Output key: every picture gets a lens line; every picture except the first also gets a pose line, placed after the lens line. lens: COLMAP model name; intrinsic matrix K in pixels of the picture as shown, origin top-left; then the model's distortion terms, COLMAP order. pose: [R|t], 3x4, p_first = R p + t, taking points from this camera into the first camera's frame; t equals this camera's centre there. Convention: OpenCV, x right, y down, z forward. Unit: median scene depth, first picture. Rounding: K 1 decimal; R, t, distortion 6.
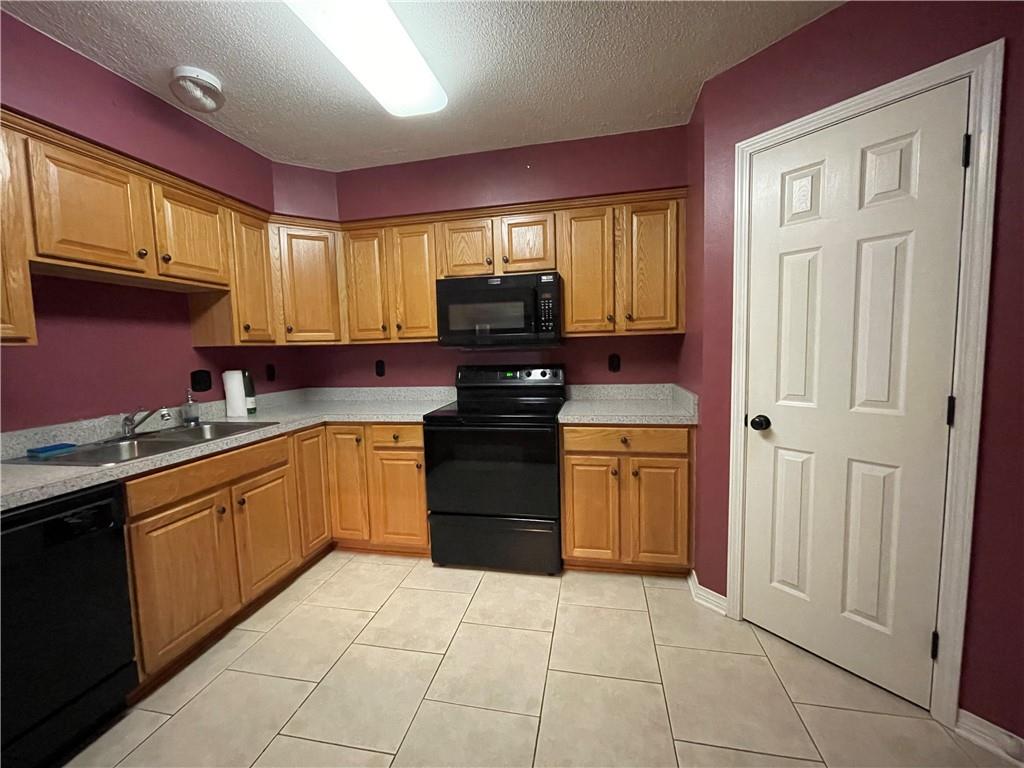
lens RADIAL K [[411.6, 0, 512.5], [0, 411.6, 381.7], [0, 0, 1]] dist [-0.002127, 0.000314]
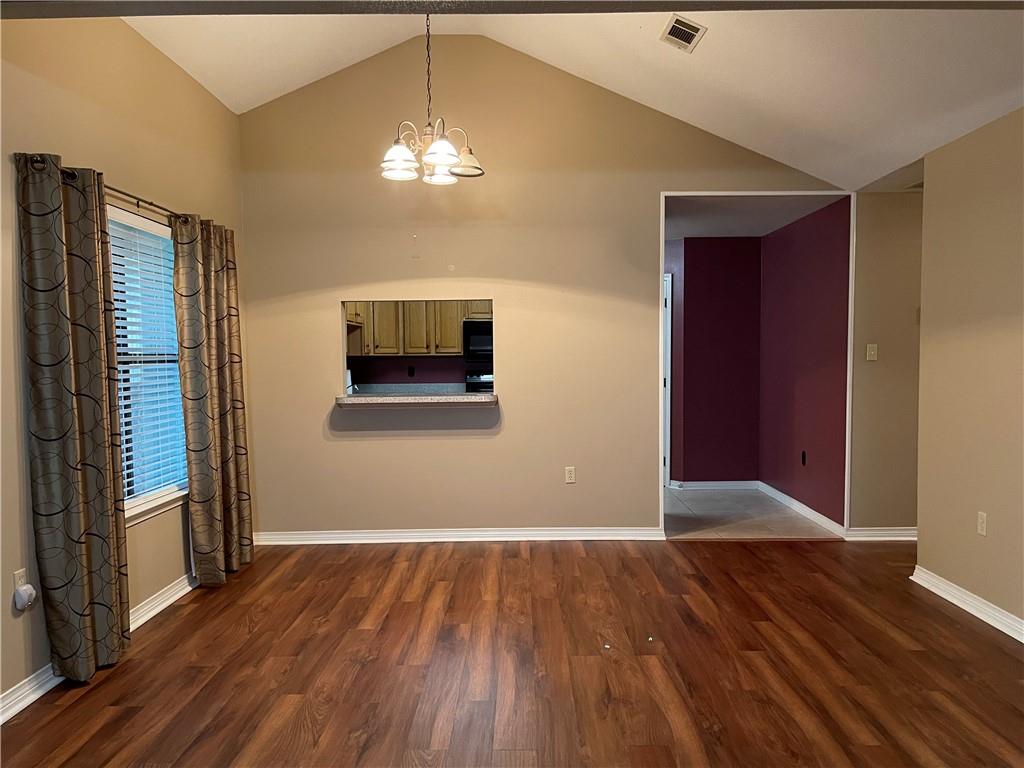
lens RADIAL K [[771.7, 0, 519.1], [0, 771.7, 392.6], [0, 0, 1]] dist [0.043019, -0.029700]
pose [[0.981084, 0.010613, 0.193289, -0.554314], [-0.003049, 0.999219, -0.039387, 0.180775], [-0.193556, 0.038053, 0.980351, -2.161561]]
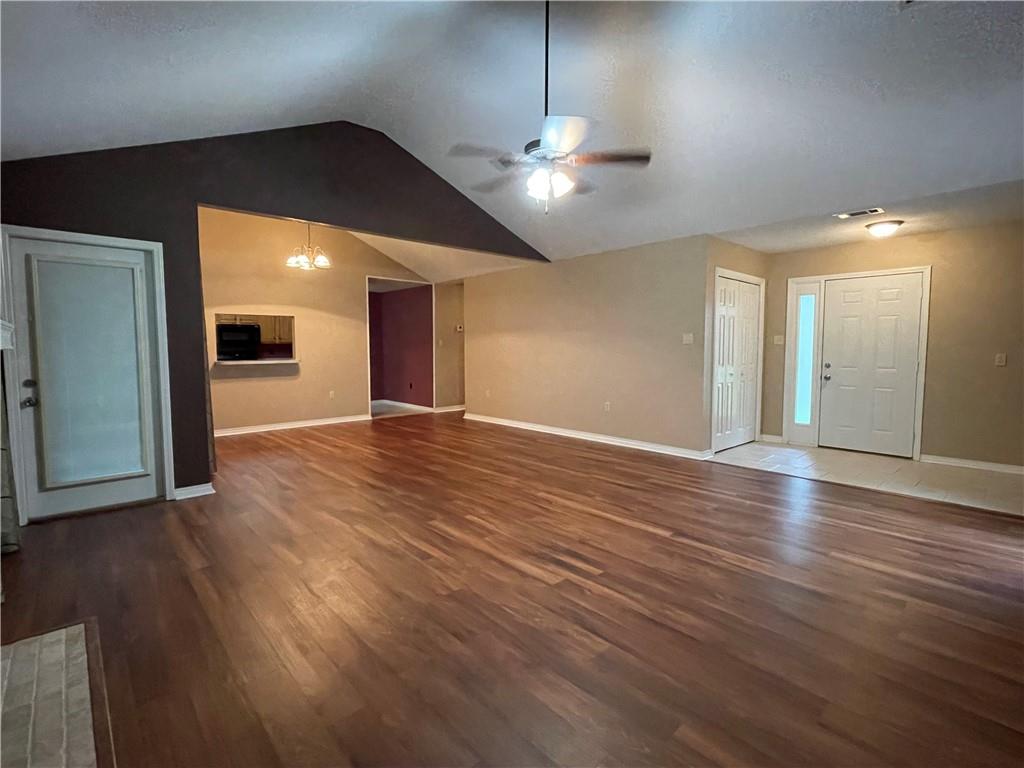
lens RADIAL K [[481.4, 0, 511.0], [0, 481.4, 381.0], [0, 0, 1]] dist [-0.005484, -0.000814]
pose [[0.595088, -0.028673, 0.803149, -1.692884], [0.052413, 0.998620, -0.003183, 0.297323], [-0.801949, 0.043989, 0.595770, -2.769585]]
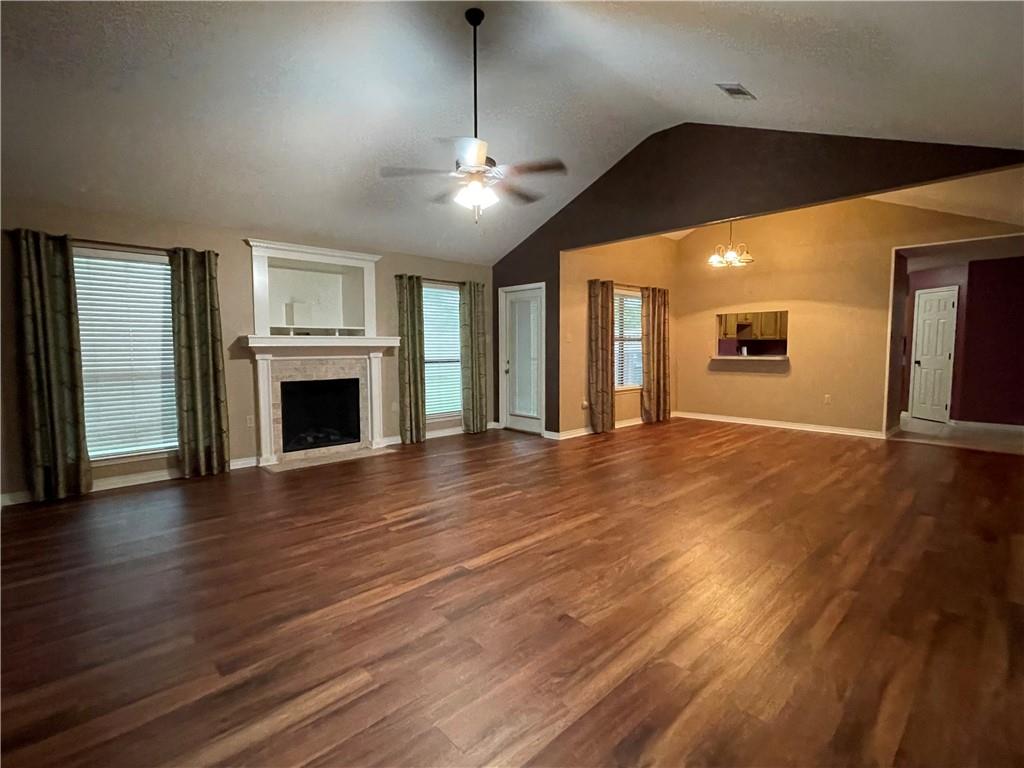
lens RADIAL K [[481.4, 0, 512.6], [0, 481.4, 378.1], [0, 0, 1]] dist [-0.005484, -0.000814]
pose [[0.814429, 0.064488, -0.576669, 0.064444], [-0.067952, 0.997567, 0.015589, 0.278712], [0.576271, 0.026490, 0.816829, -3.120382]]
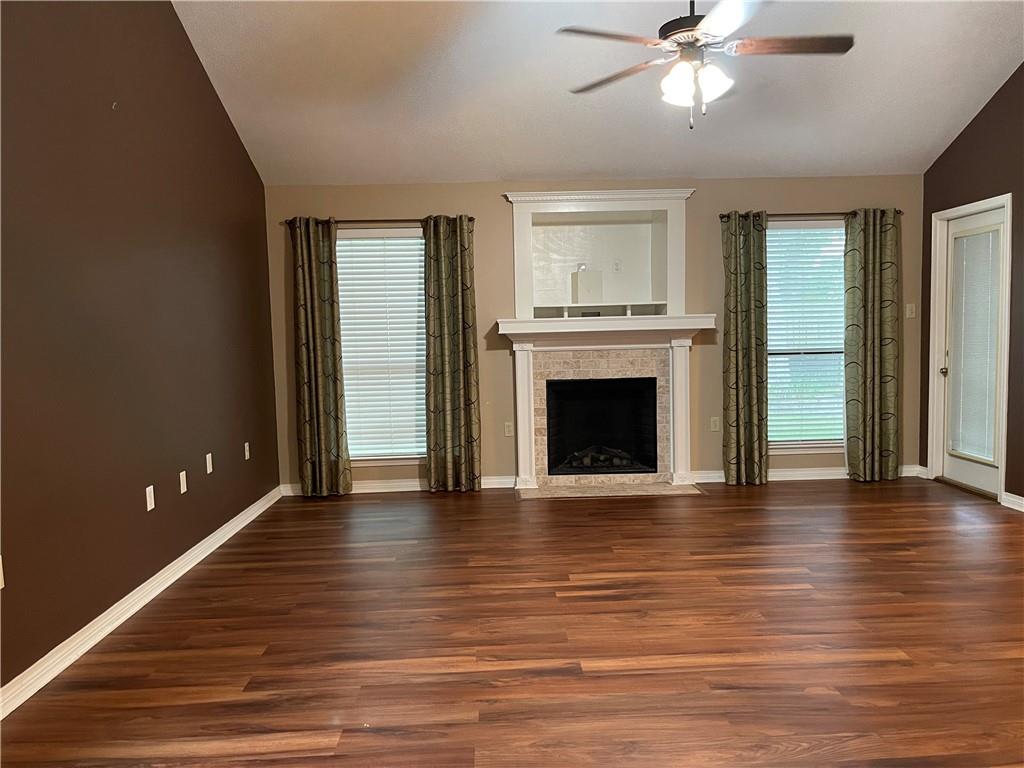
lens RADIAL K [[771.7, 0, 518.6], [0, 771.7, 390.3], [0, 0, 1]] dist [0.043019, -0.029700]
pose [[0.232002, 0.096672, -0.967900, 0.404310], [-0.064138, 0.994404, 0.083946, 0.230778], [0.970599, 0.042603, 0.236904, -2.717273]]
